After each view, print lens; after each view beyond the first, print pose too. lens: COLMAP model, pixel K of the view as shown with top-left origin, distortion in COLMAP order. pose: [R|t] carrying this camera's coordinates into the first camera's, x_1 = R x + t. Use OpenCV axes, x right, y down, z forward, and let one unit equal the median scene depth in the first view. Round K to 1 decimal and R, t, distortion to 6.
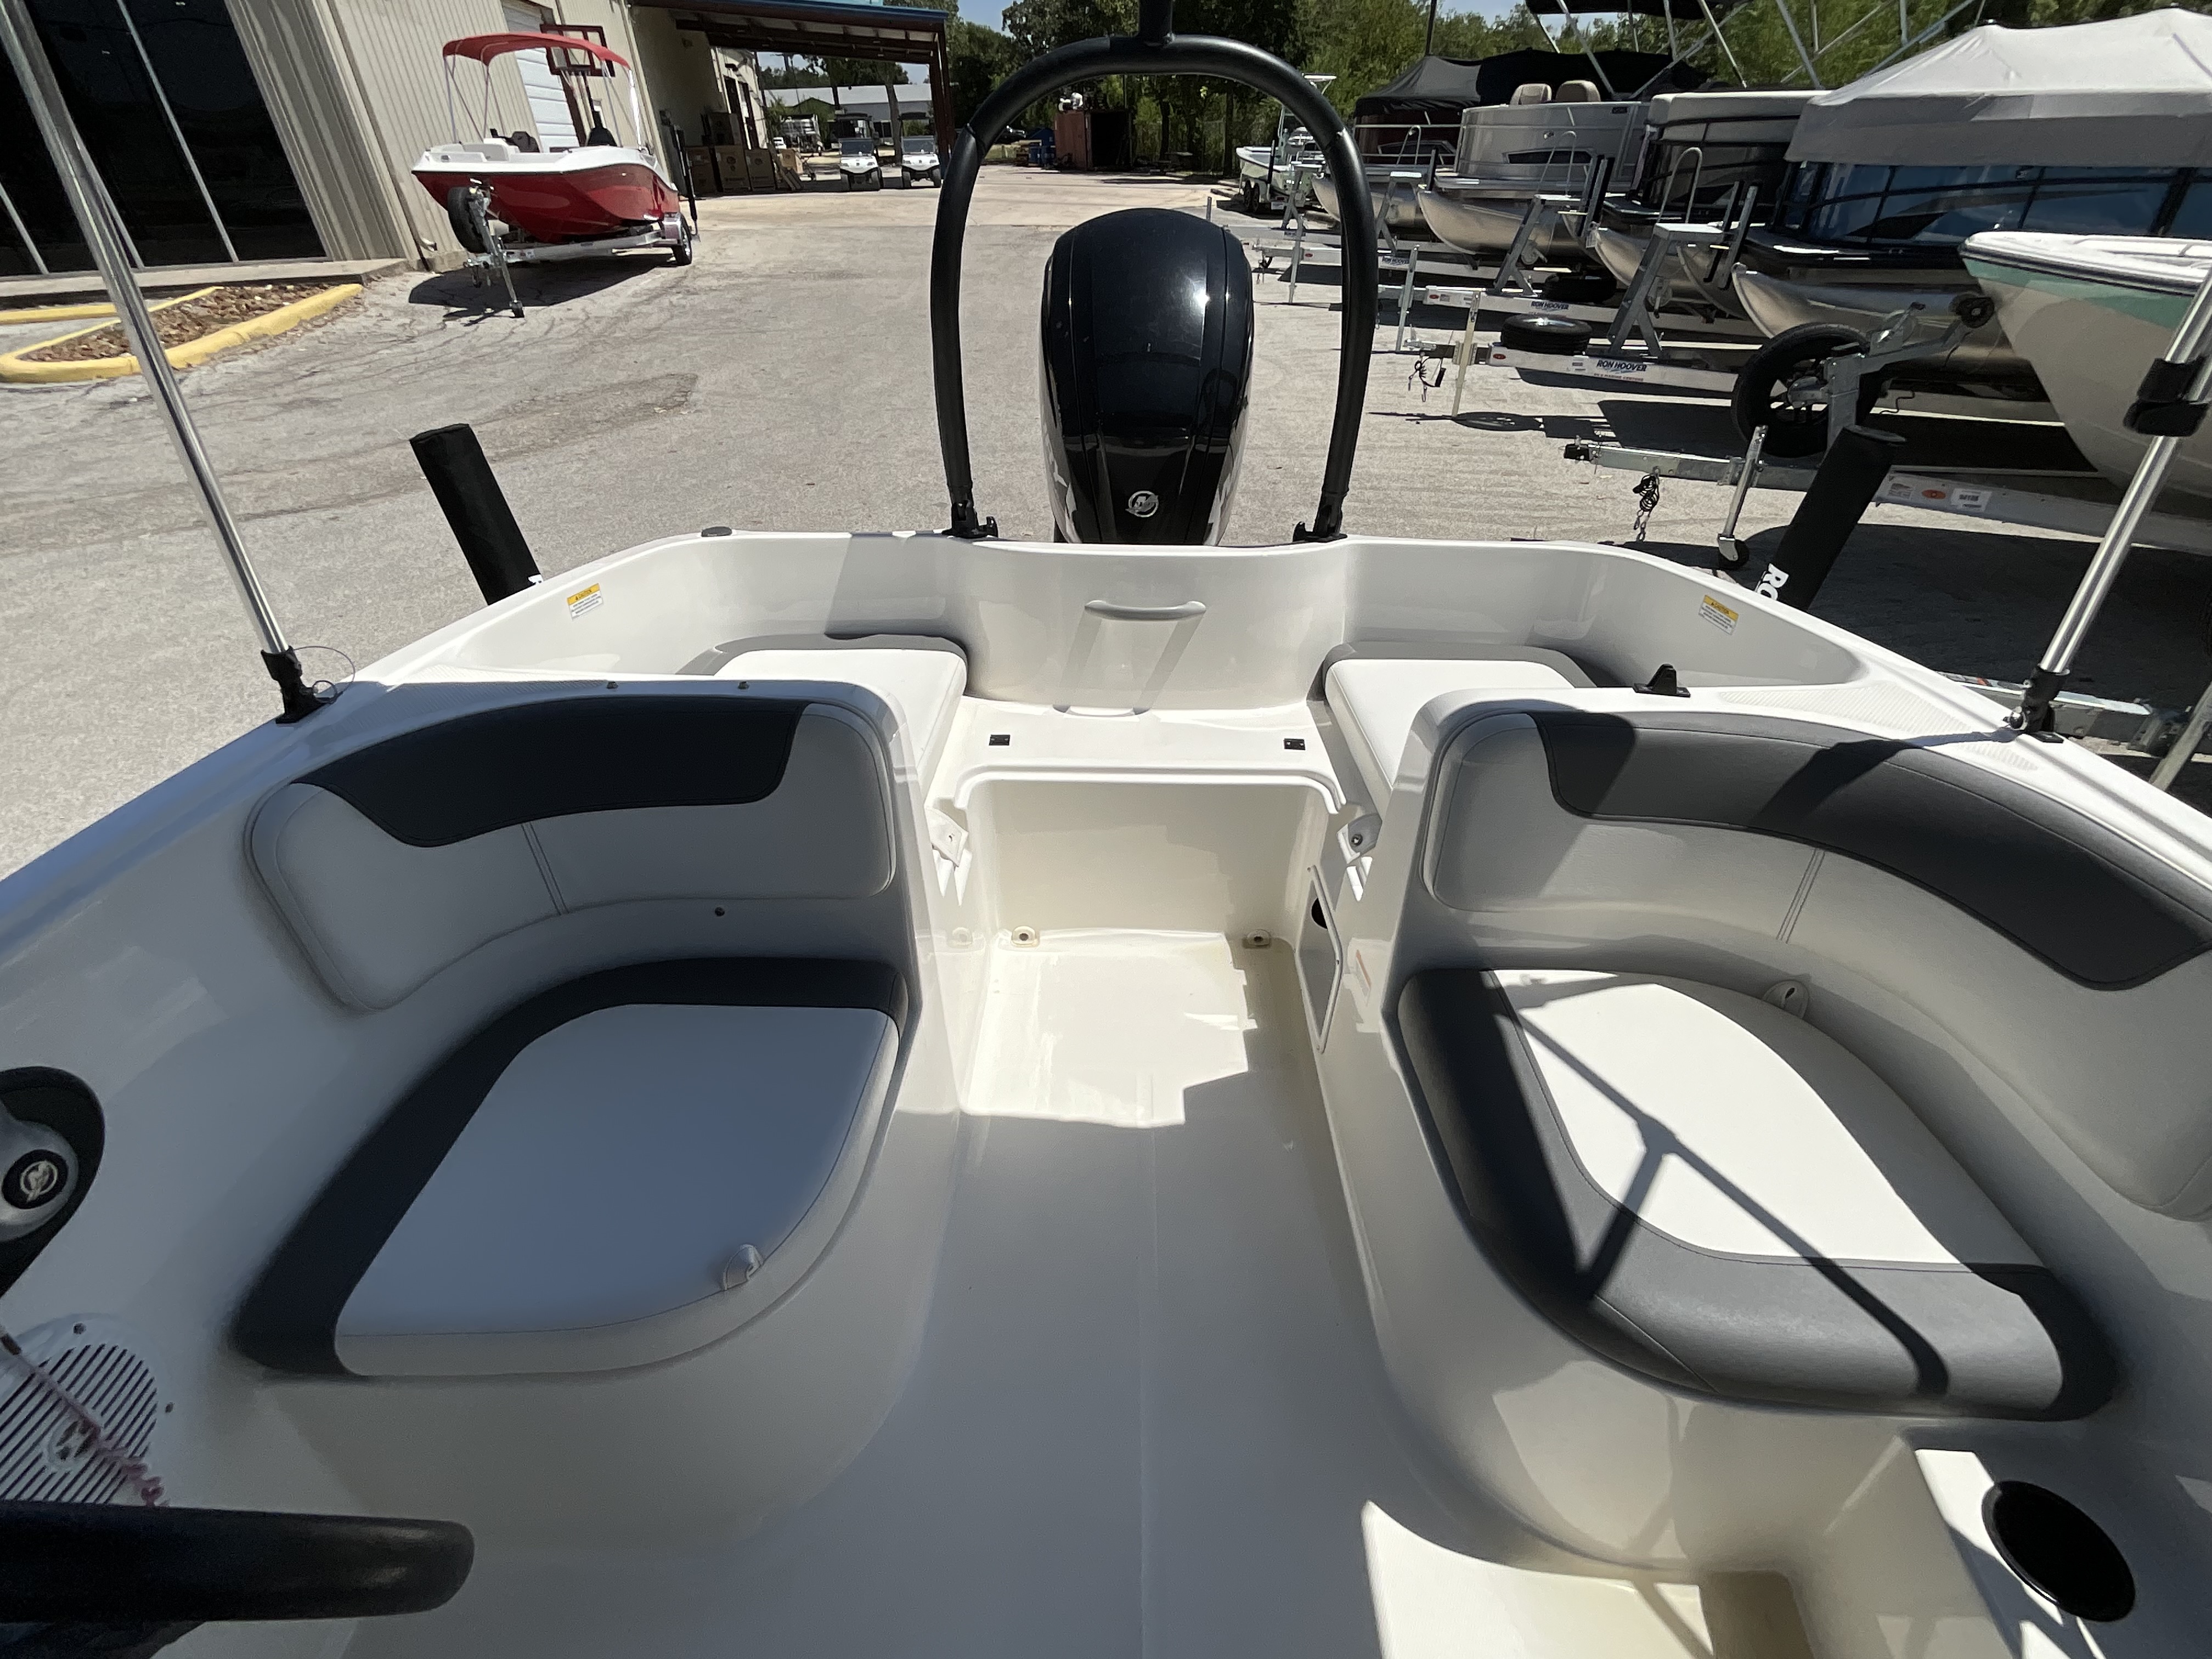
lens RADIAL K [[1024.8, 0, 1105.8], [0, 1024.8, 827.1], [0, 0, 1]] dist [0.002323, -0.001477]
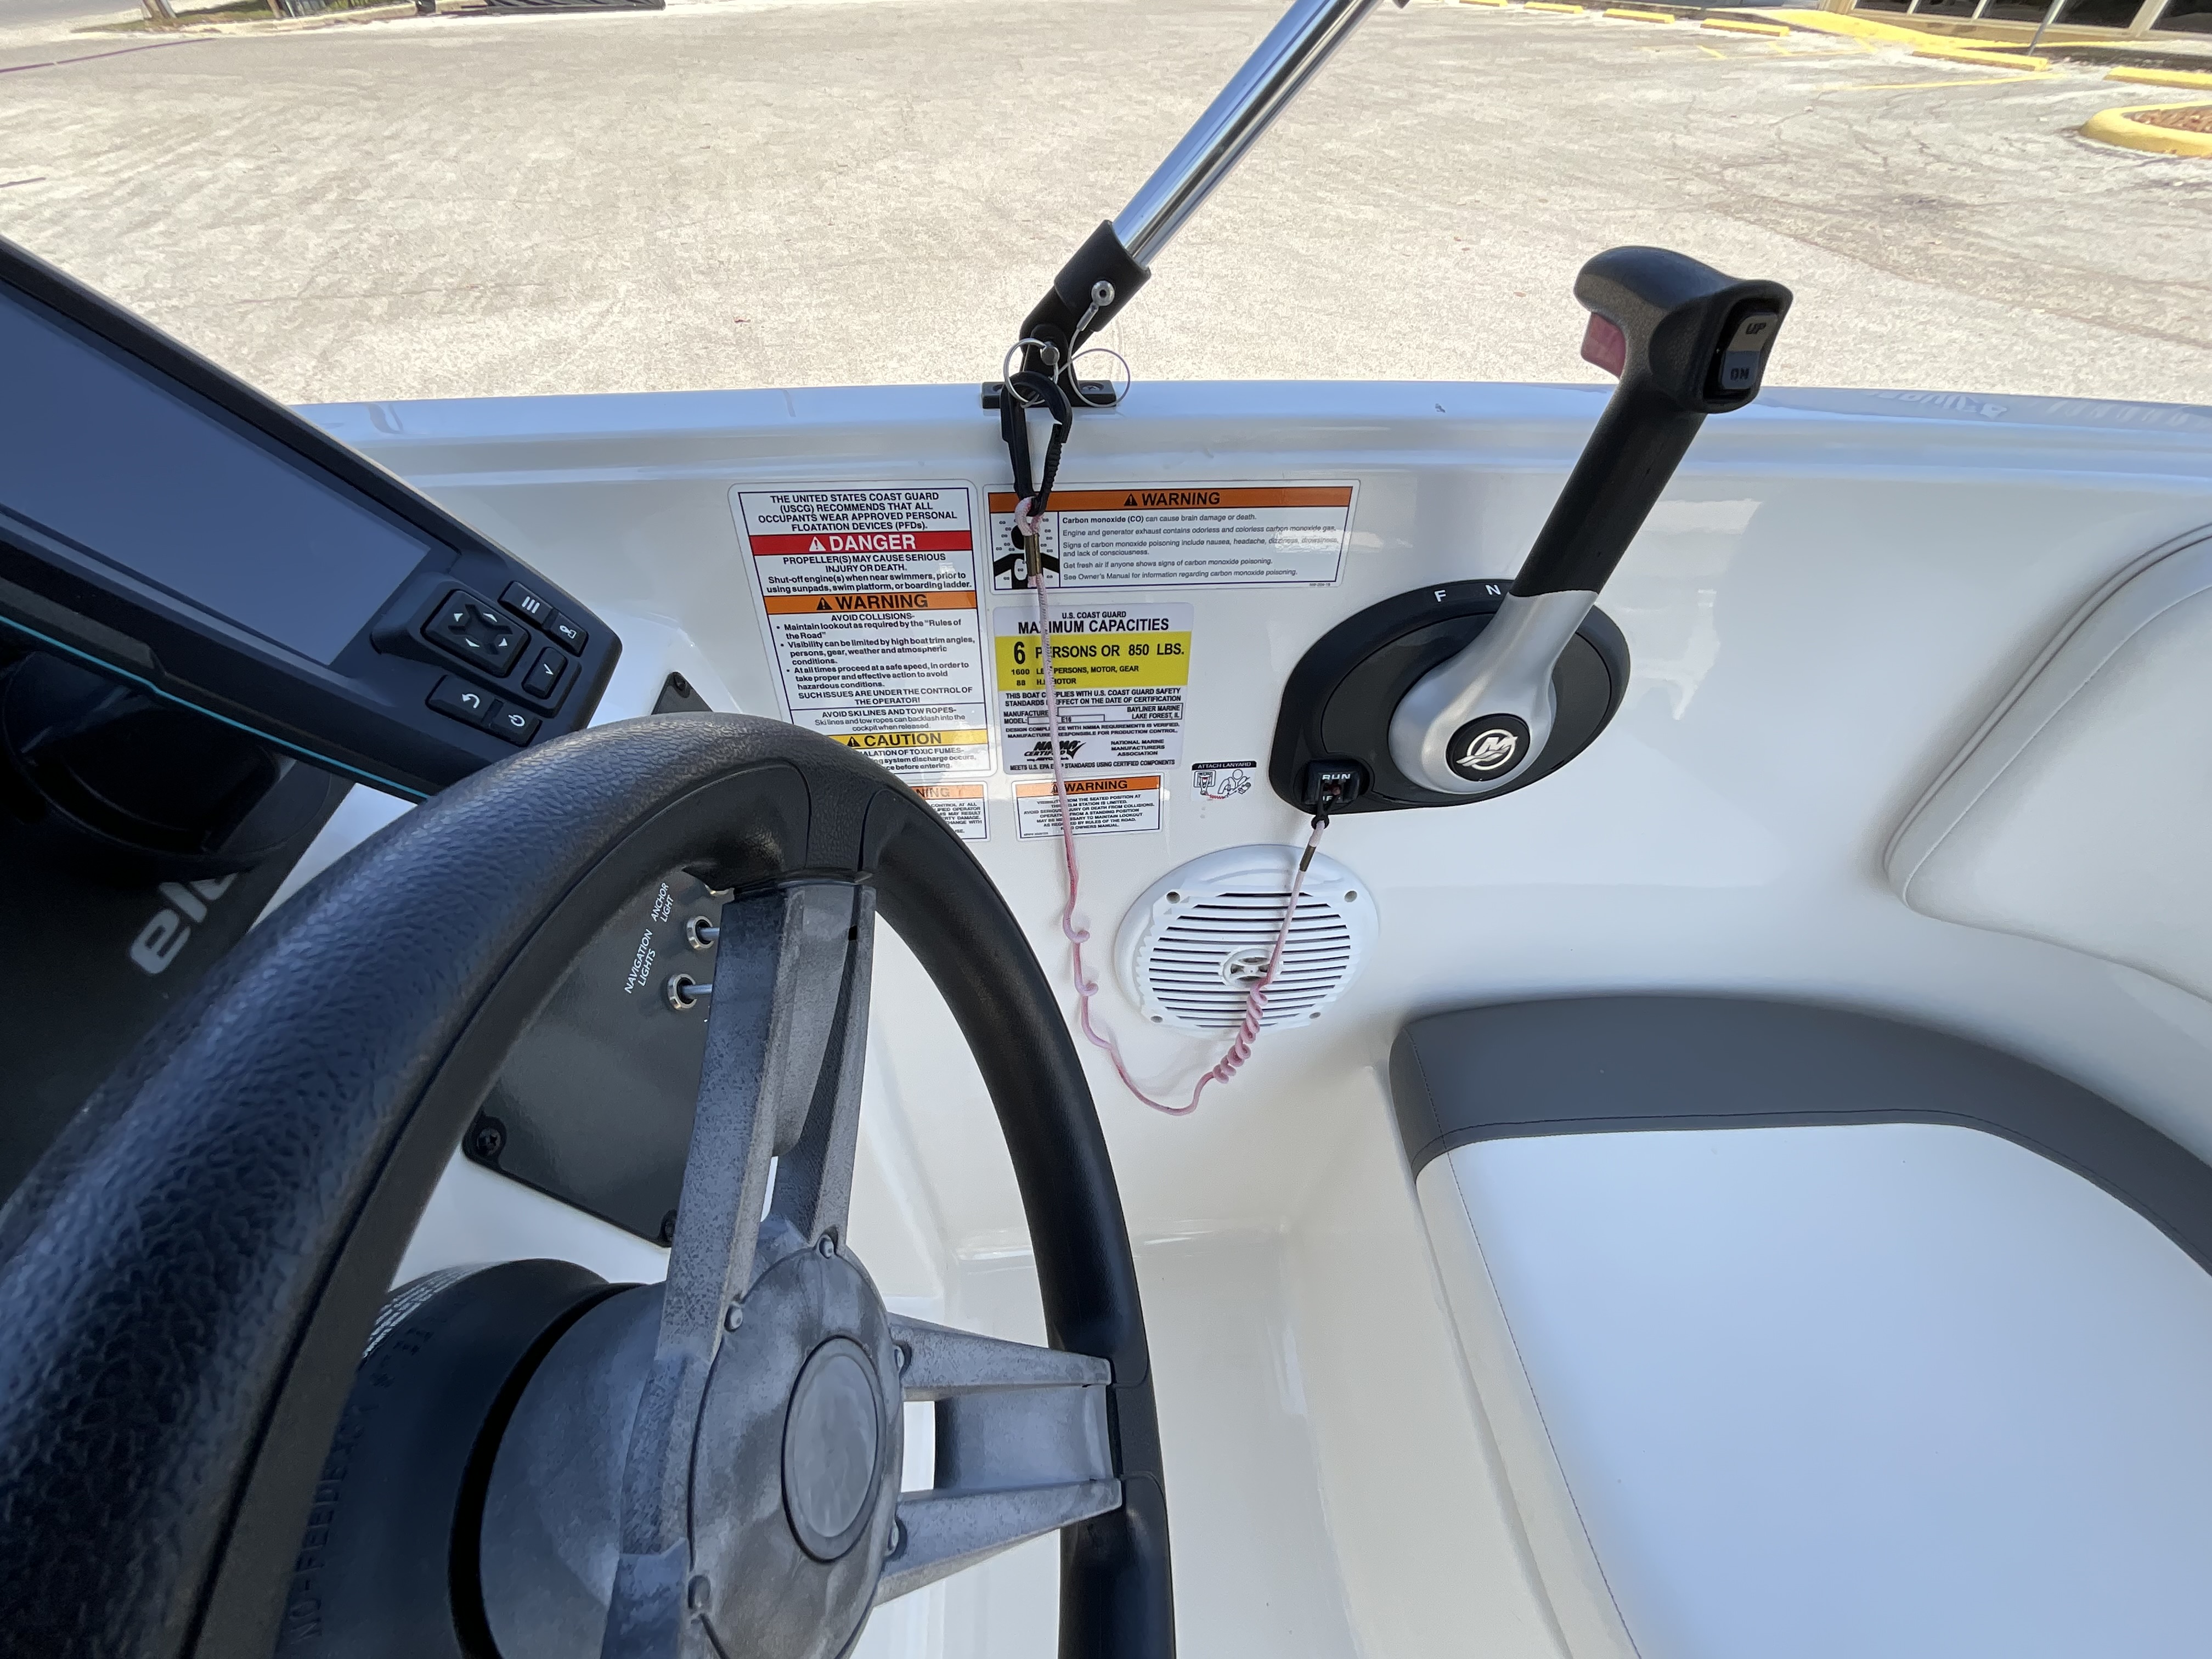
lens RADIAL K [[900.0, 0, 1104.3], [0, 900.0, 829.2], [0, 0, 1]] dist [0.003474, -0.002463]
pose [[0.074172, 0.731366, -0.677939, -0.095631], [-0.574448, 0.587030, 0.570443, 0.027865], [0.815174, 0.347130, 0.463673, 0.082689]]
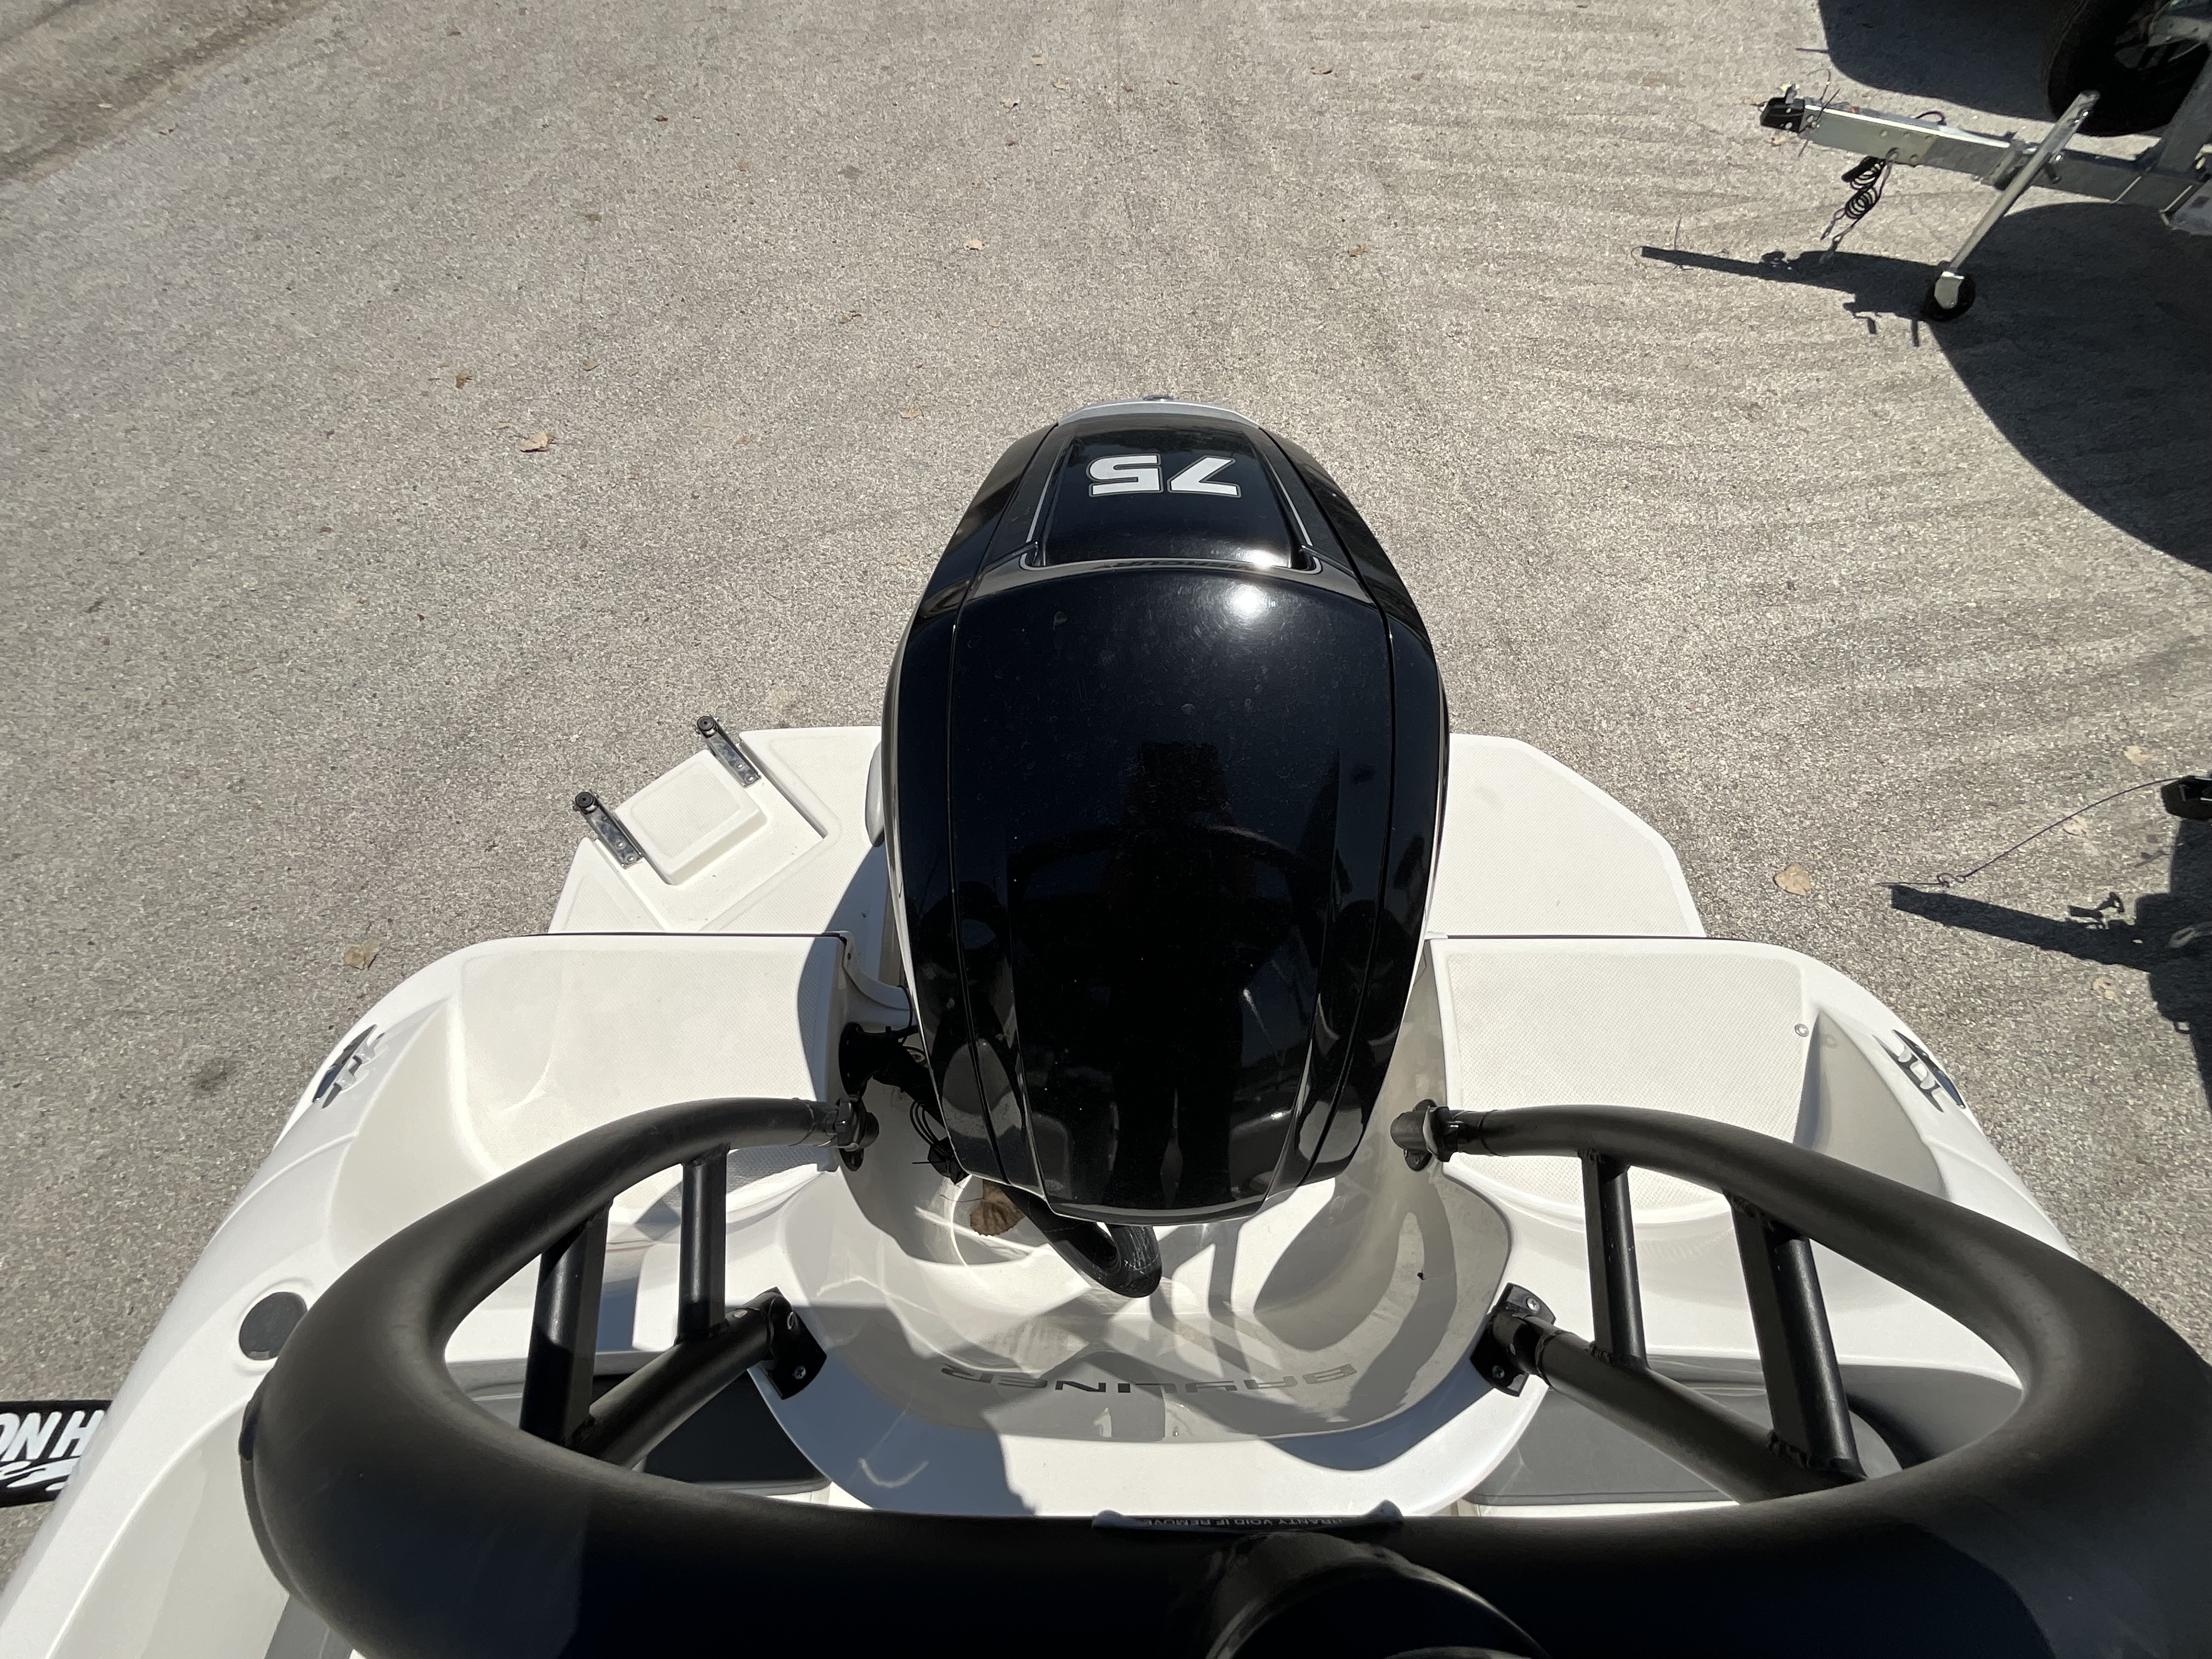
lens RADIAL K [[900.0, 0, 1093.5], [0, 900.0, 827.2], [0, 0, 1]] dist [0.003474, -0.002463]
pose [[0.999952, -0.009534, 0.002171, 0.005469], [0.007231, 0.870482, 0.492147, -0.297466], [-0.006582, -0.492108, 0.870509, 0.311600]]
